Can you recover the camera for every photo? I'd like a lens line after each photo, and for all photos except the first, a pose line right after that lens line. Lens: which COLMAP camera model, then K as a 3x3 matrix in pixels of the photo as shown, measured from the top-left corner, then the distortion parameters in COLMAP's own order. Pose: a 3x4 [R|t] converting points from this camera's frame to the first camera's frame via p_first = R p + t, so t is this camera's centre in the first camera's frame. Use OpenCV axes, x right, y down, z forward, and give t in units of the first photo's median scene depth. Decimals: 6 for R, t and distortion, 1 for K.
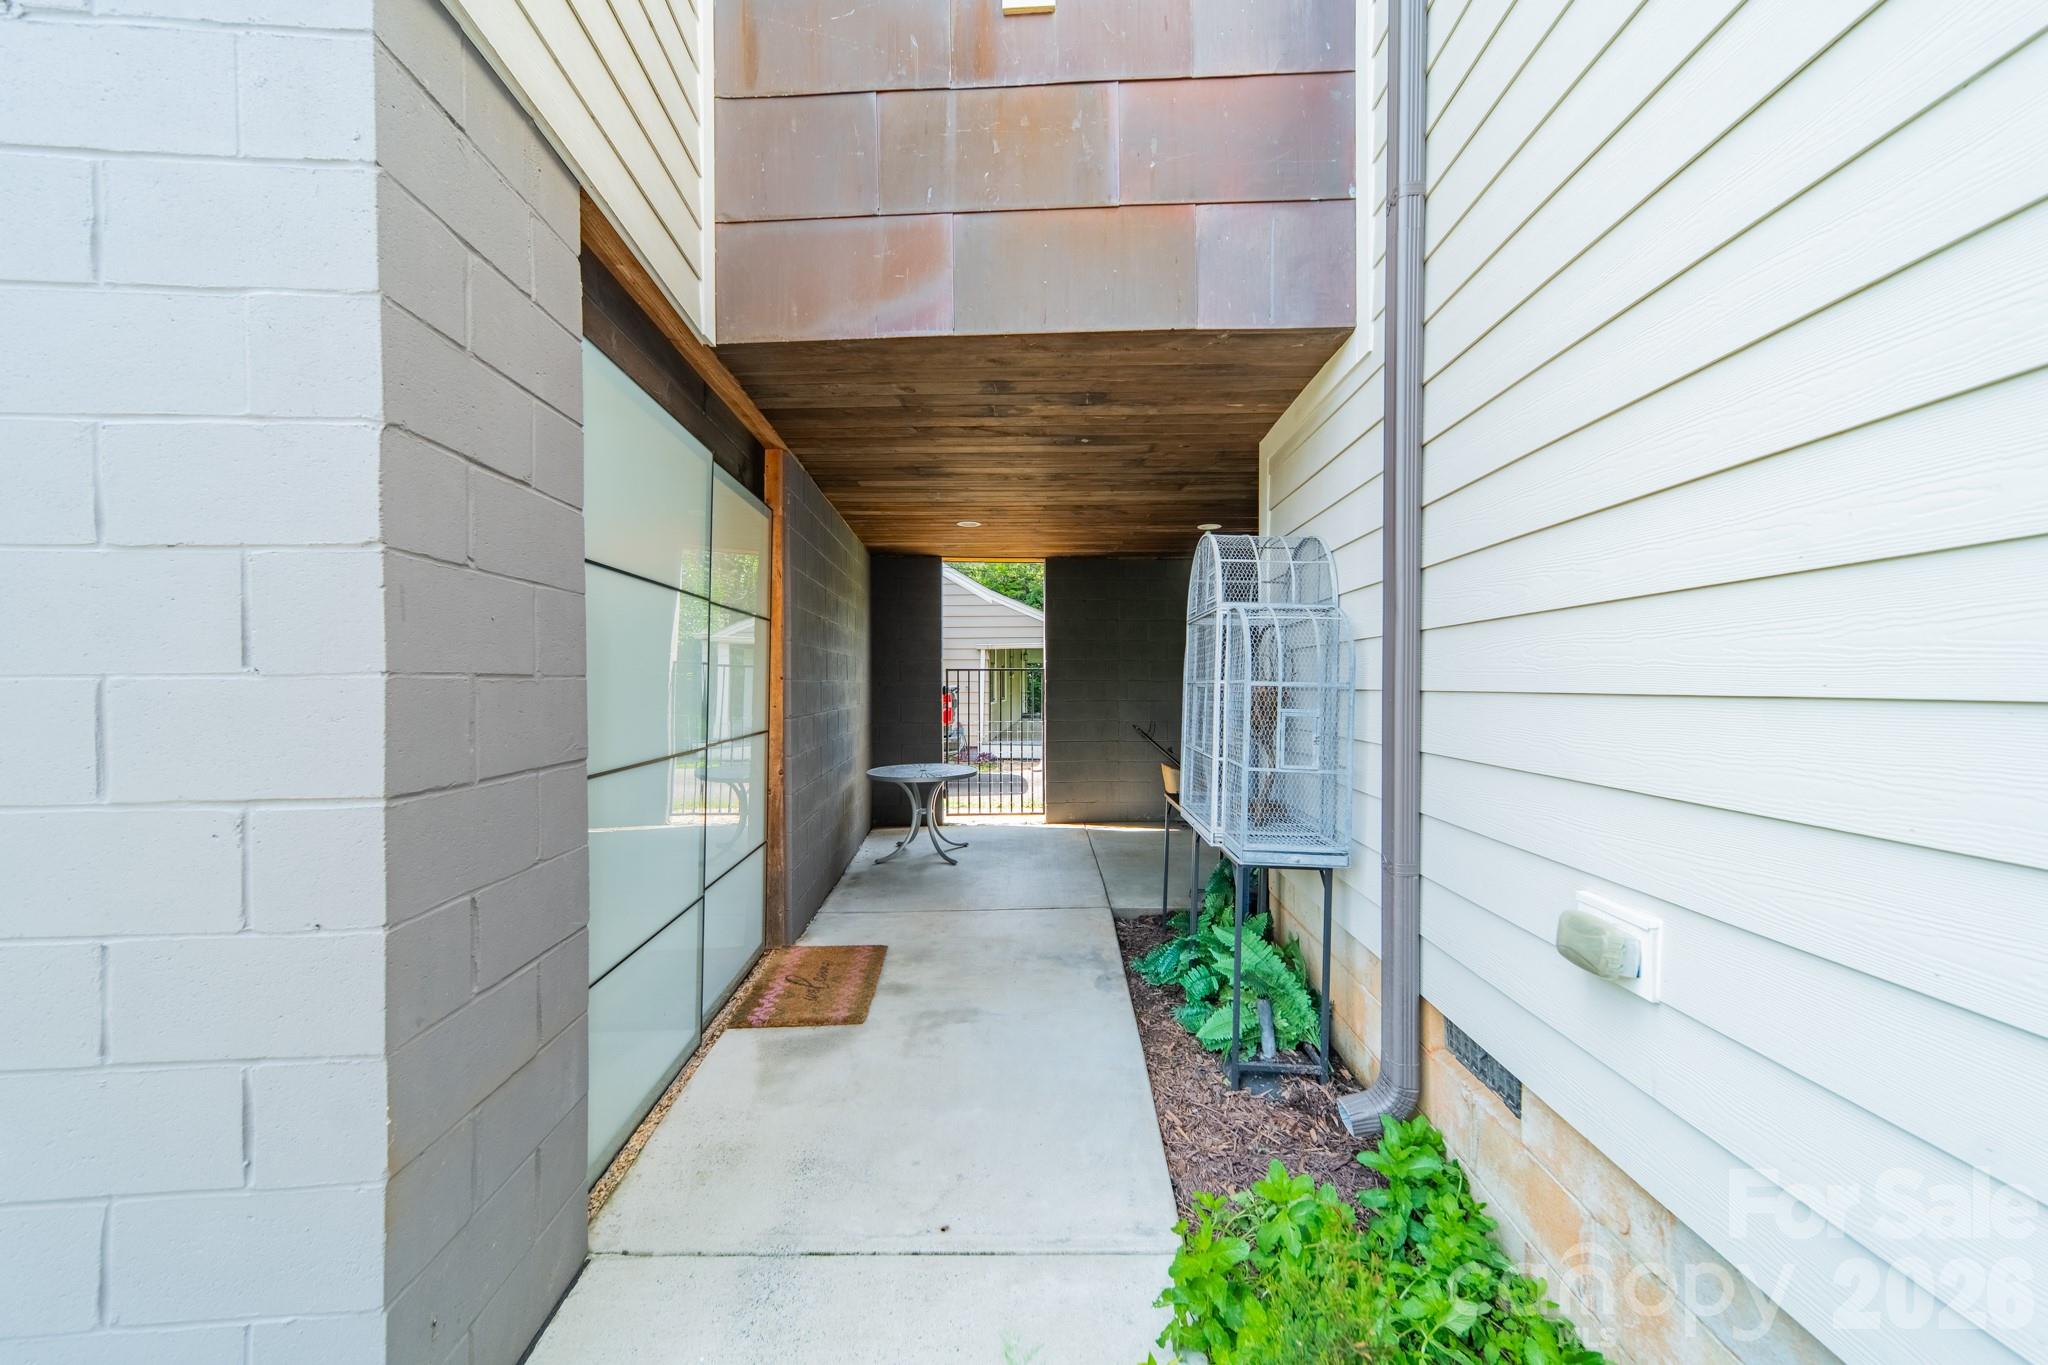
lens RADIAL K [[730.2, 0, 1022.9], [0, 730.2, 688.2], [0, 0, 1]] dist [0.008382, -0.000111]
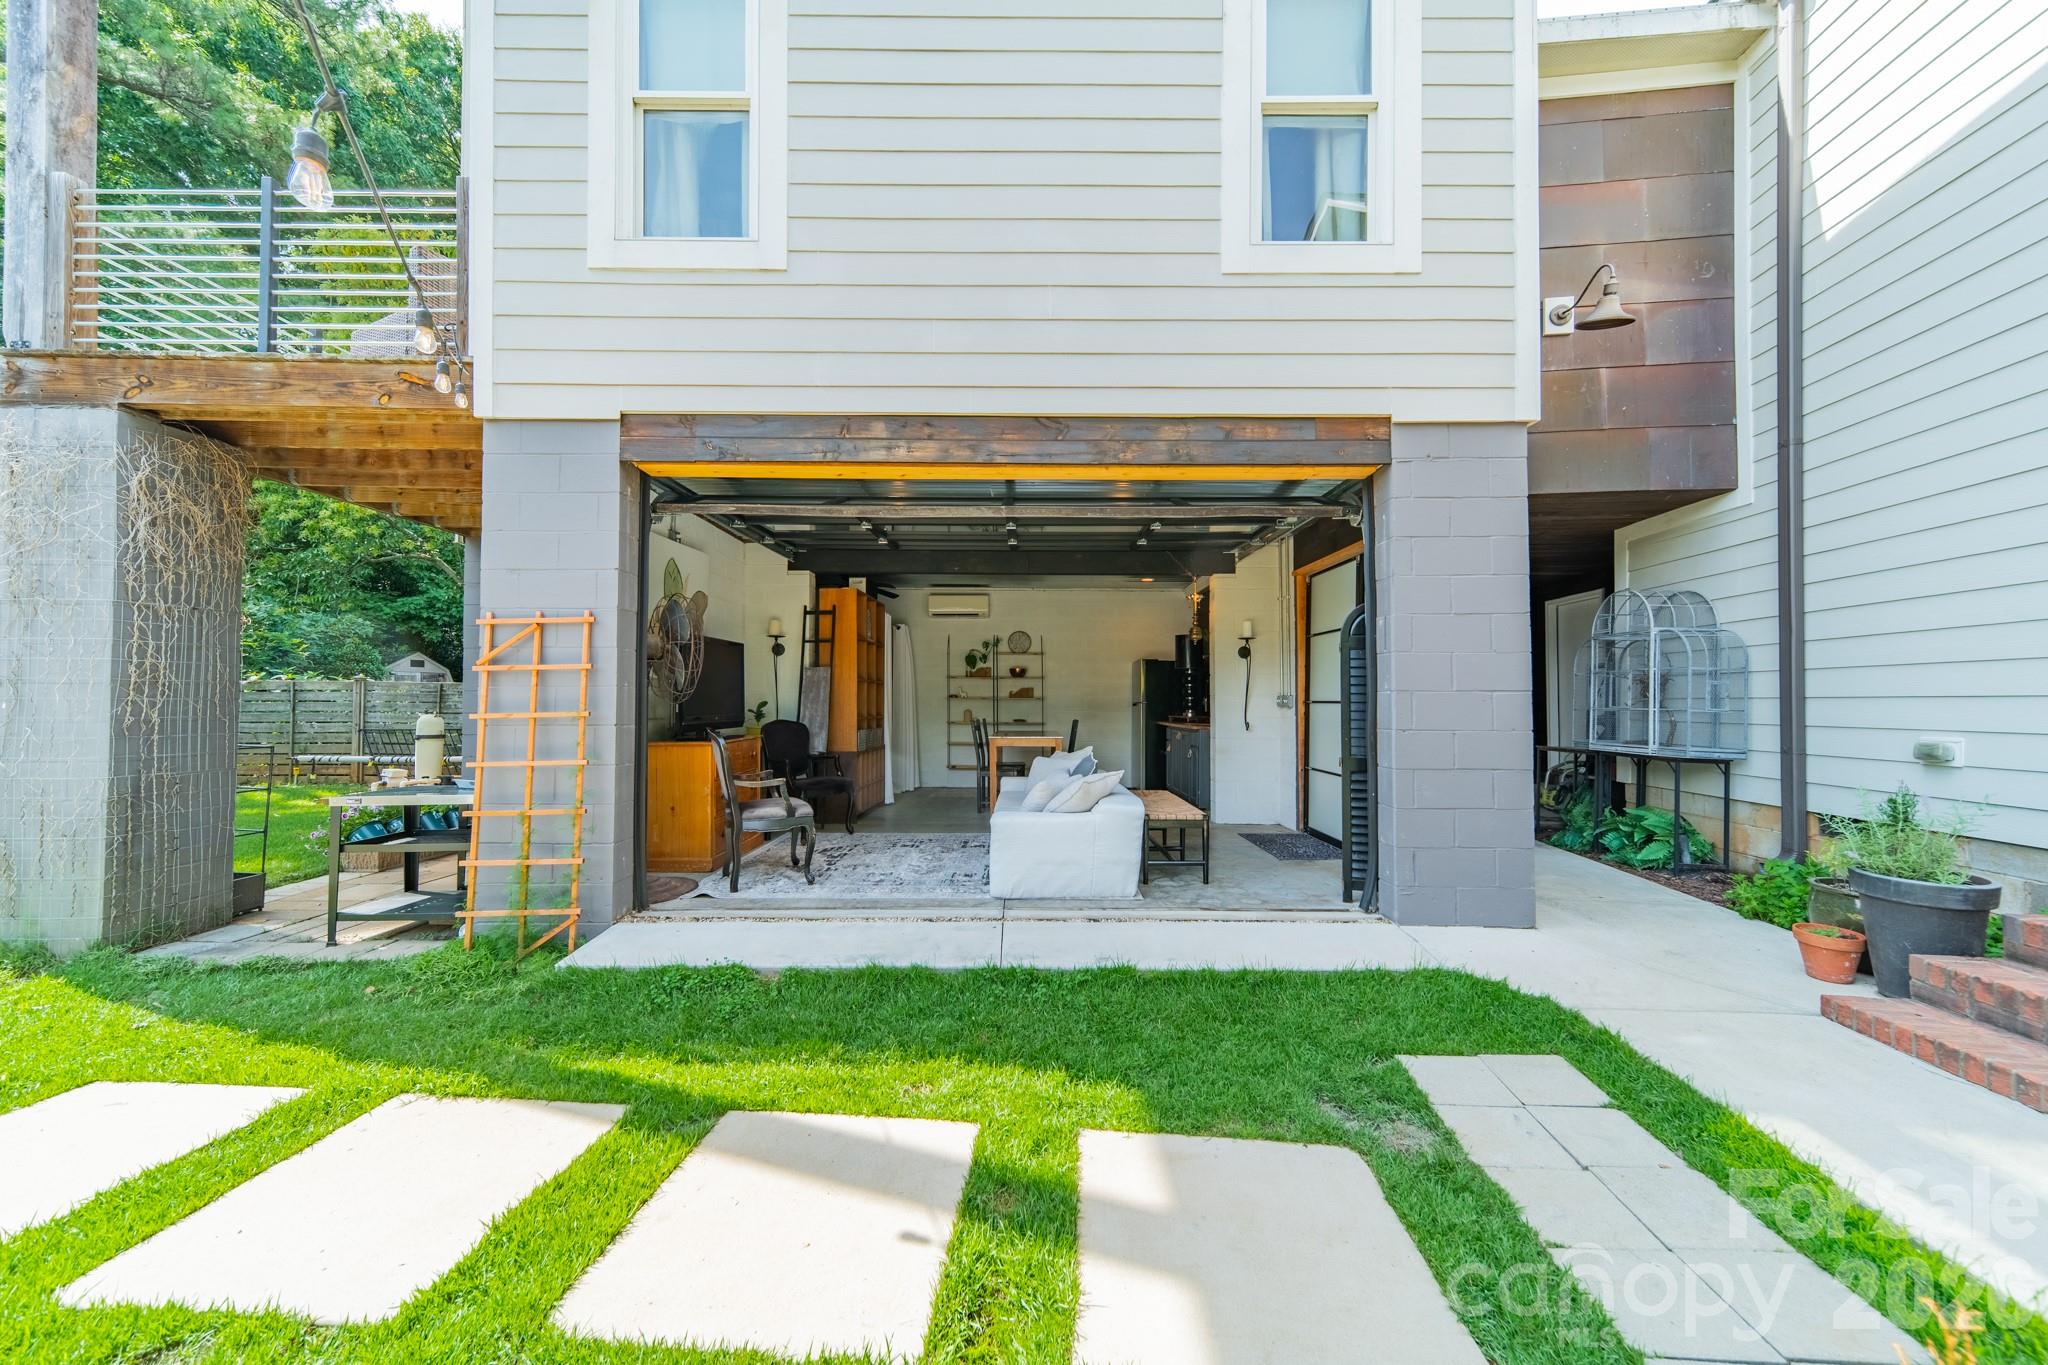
lens RADIAL K [[730.2, 0, 1038.7], [0, 730.2, 684.5], [0, 0, 1]] dist [0.008382, -0.000111]
pose [[0.999500, 0.005919, -0.031066, -1.352148], [-0.006927, 0.999450, -0.032418, 0.113391], [0.030857, 0.032617, 0.998991, -1.022441]]
